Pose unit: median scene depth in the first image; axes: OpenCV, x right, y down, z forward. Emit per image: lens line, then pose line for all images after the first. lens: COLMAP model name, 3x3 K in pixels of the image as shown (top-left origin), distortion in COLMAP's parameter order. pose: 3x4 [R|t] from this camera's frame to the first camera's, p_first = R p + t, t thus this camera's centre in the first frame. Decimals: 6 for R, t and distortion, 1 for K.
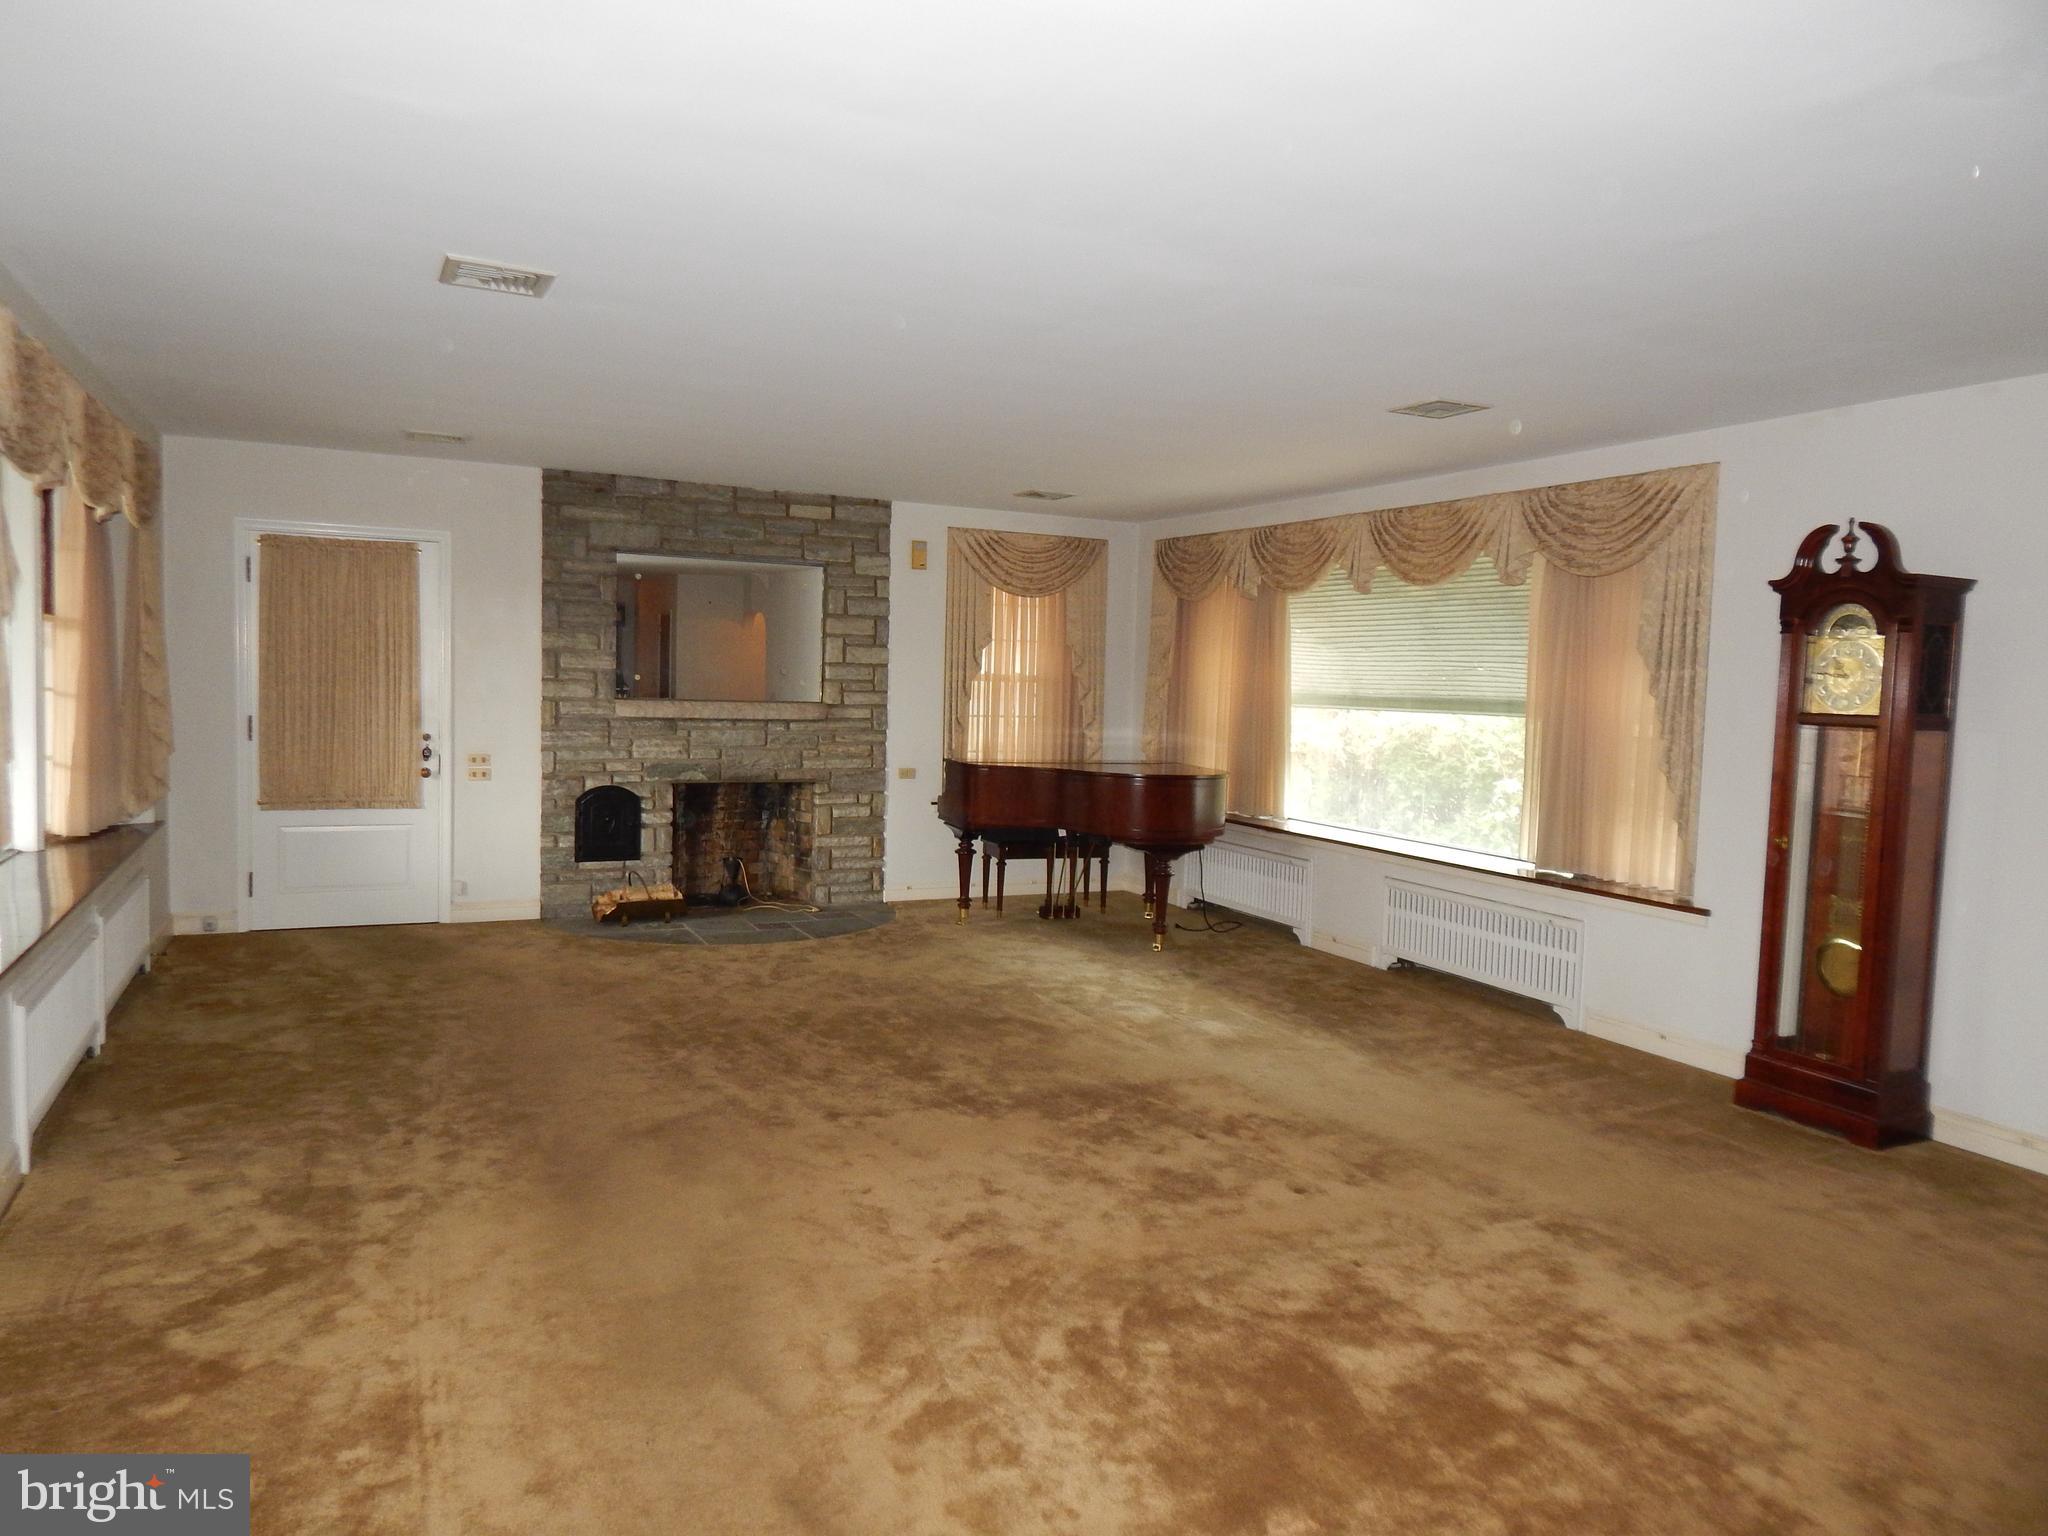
lens RADIAL K [[1396.4, 0, 1022.9], [0, 1396.4, 770.9], [0, 0, 1]] dist [0.006417, 0.002191]
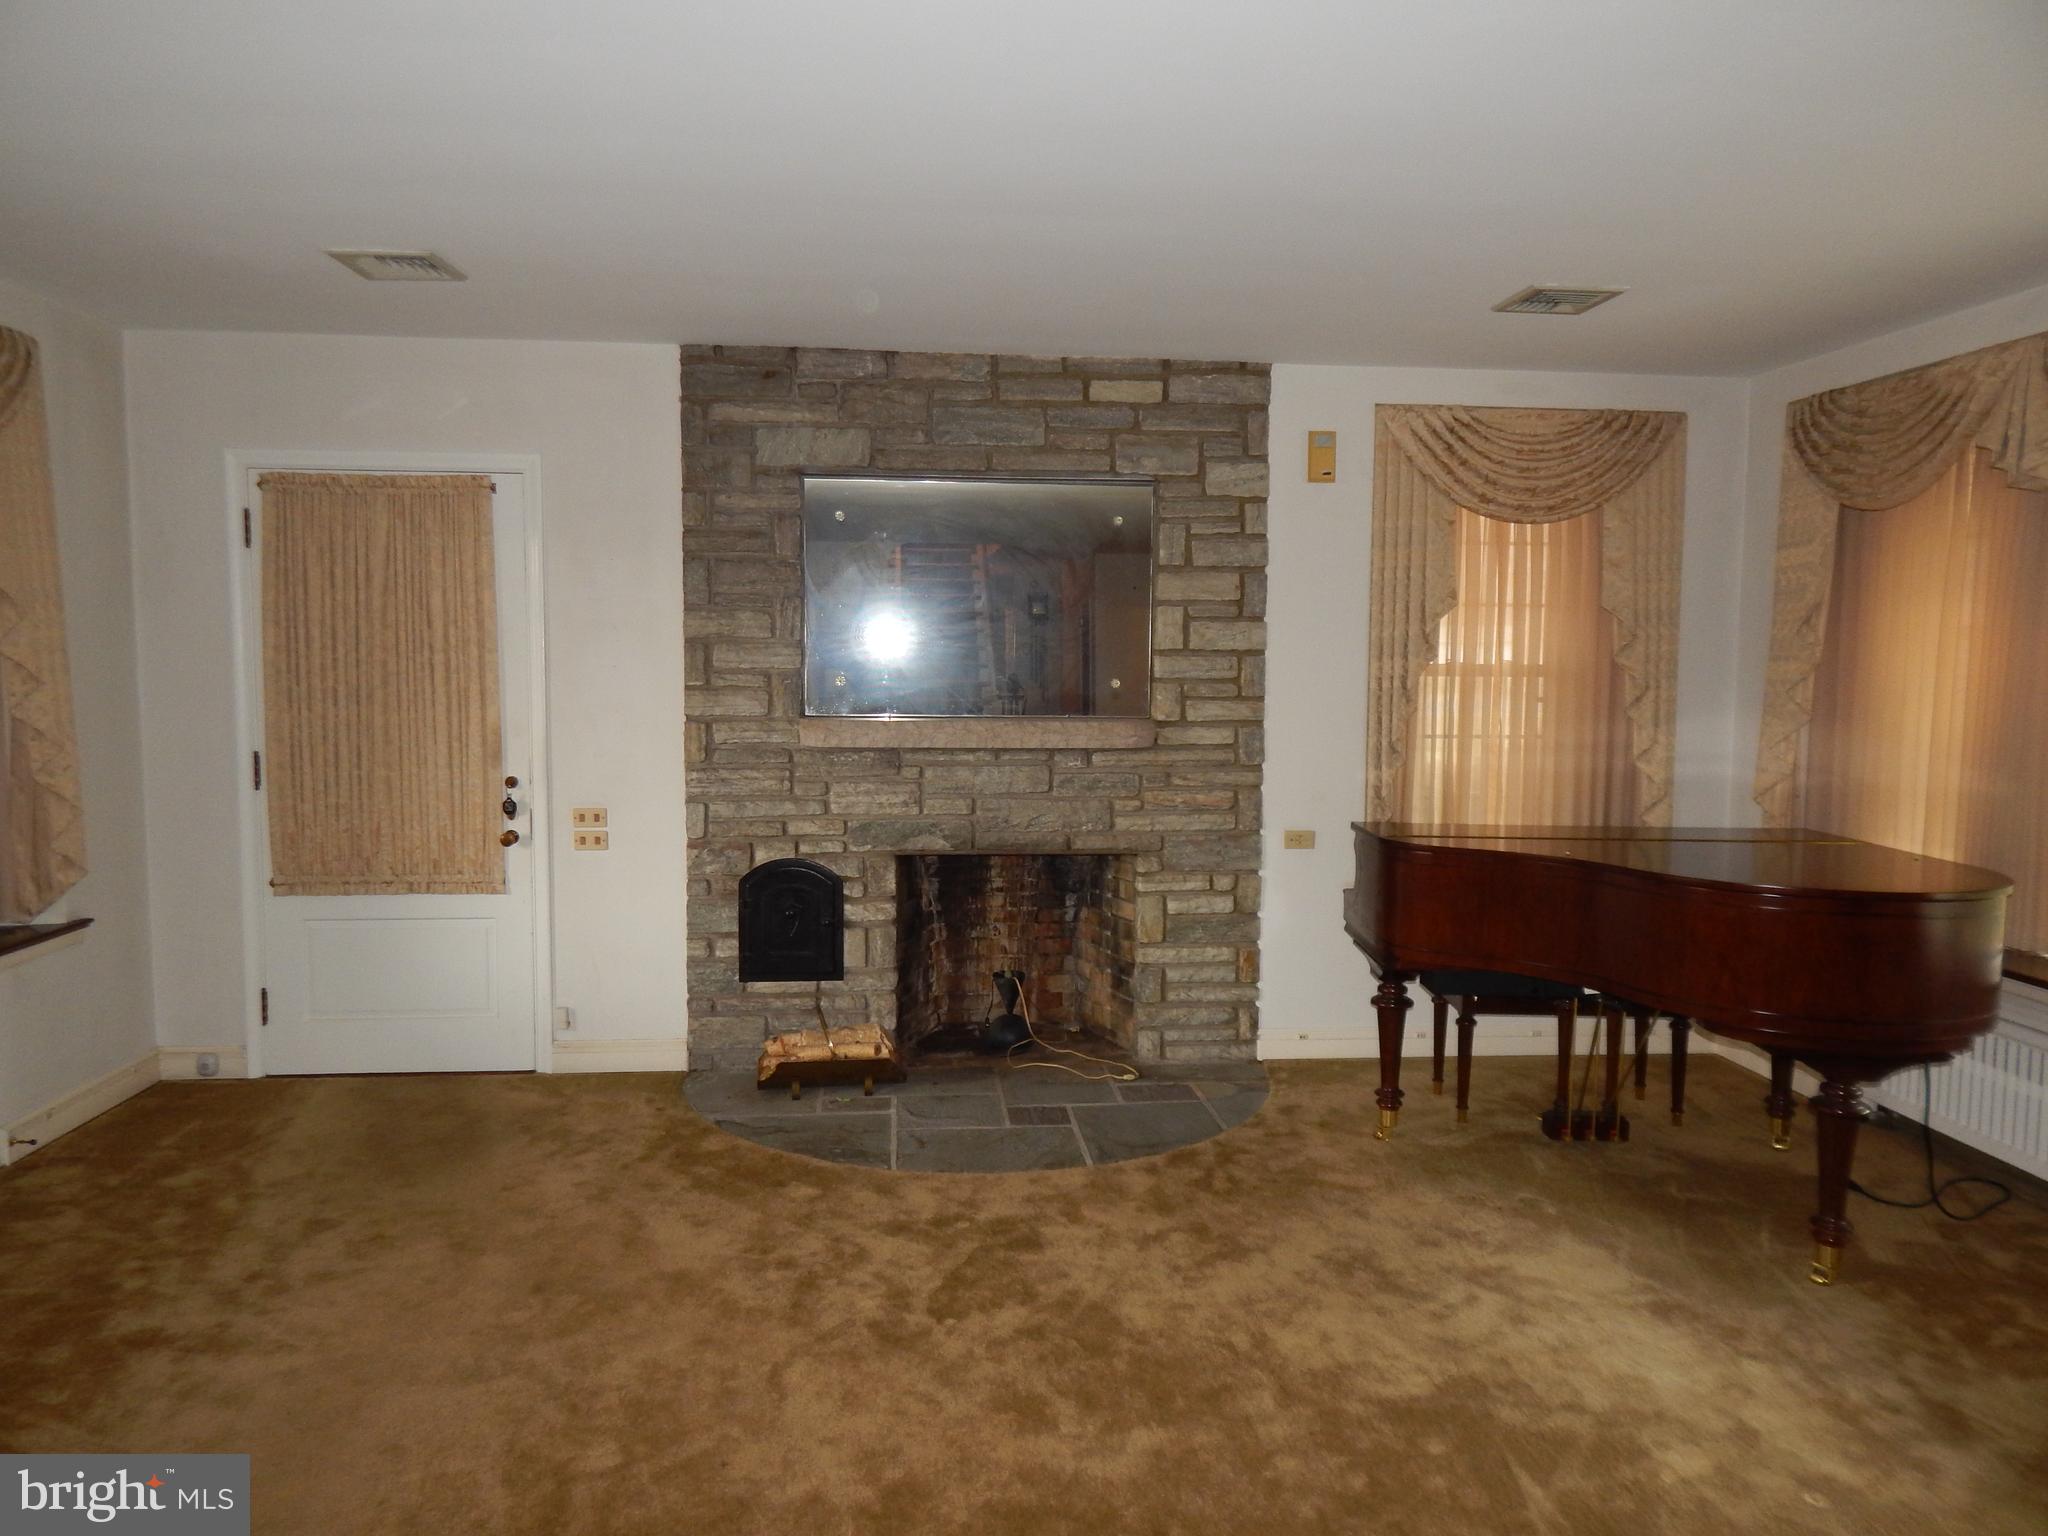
lens RADIAL K [[1396.4, 0, 1015.4], [0, 1396.4, 766.5], [0, 0, 1]] dist [0.006417, 0.002191]
pose [[0.933578, 0.005525, -0.358330, 0.014382], [-0.004512, 0.999983, 0.003662, -0.031587], [0.358345, -0.001802, 0.933588, 0.446367]]
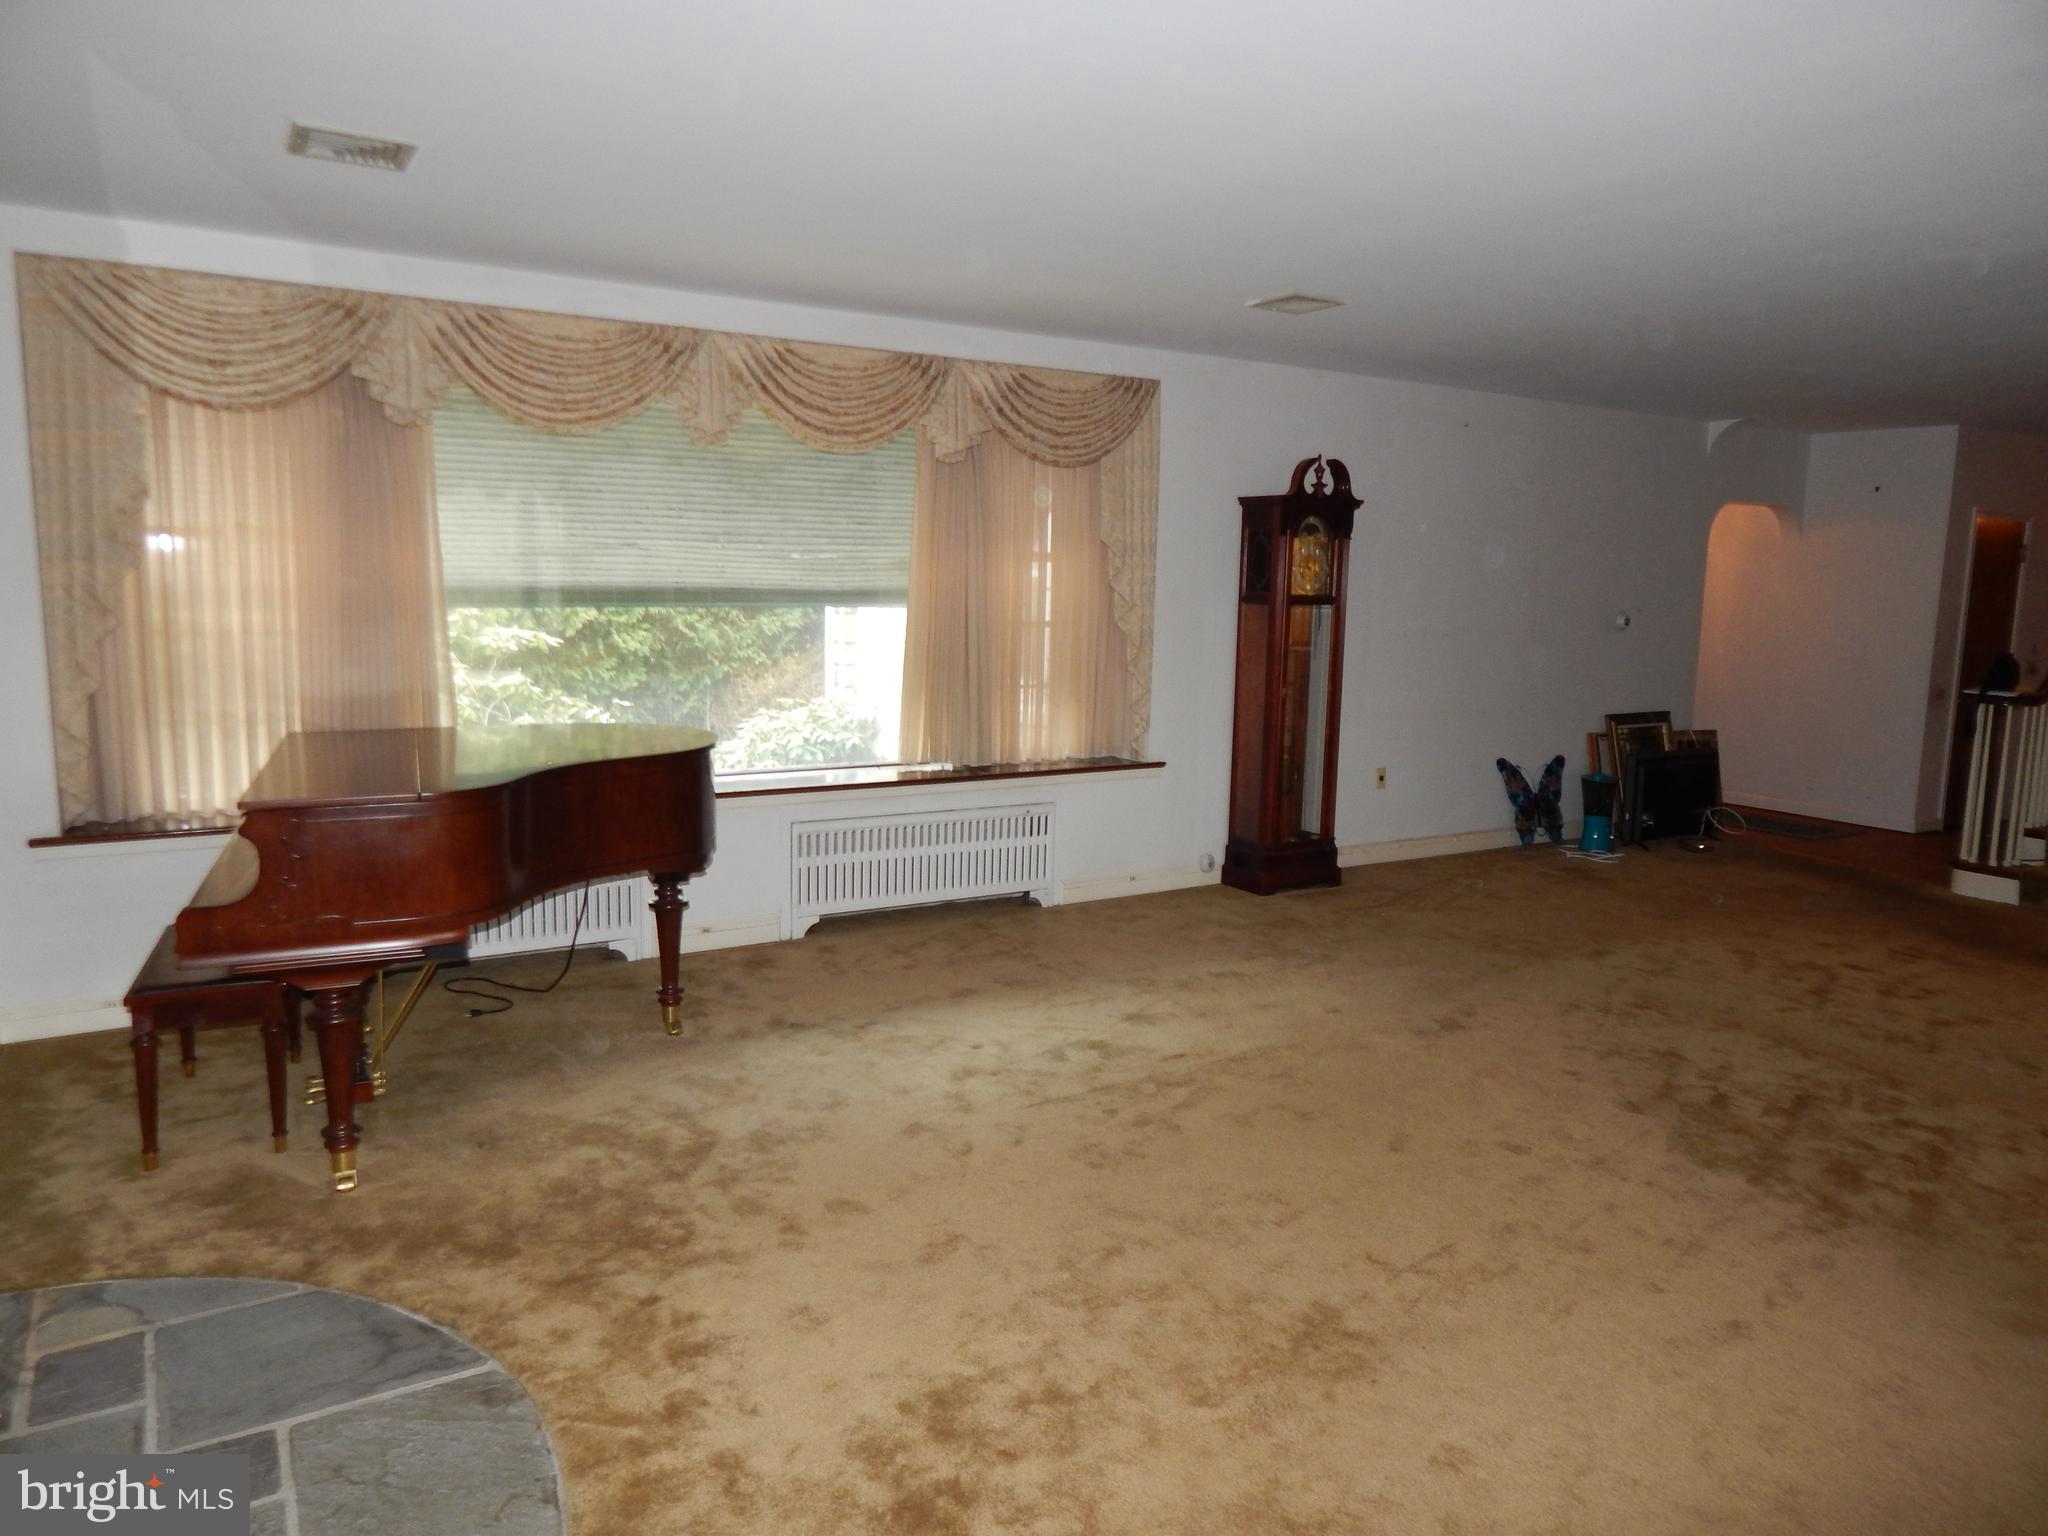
lens RADIAL K [[1396.4, 0, 1020.6], [0, 1396.4, 768.5], [0, 0, 1]] dist [0.006417, 0.002191]
pose [[-0.138201, -0.173484, 0.975092, -0.685339], [0.041876, 0.982635, 0.180762, -0.120199], [-0.989518, 0.065815, -0.128536, 1.307946]]
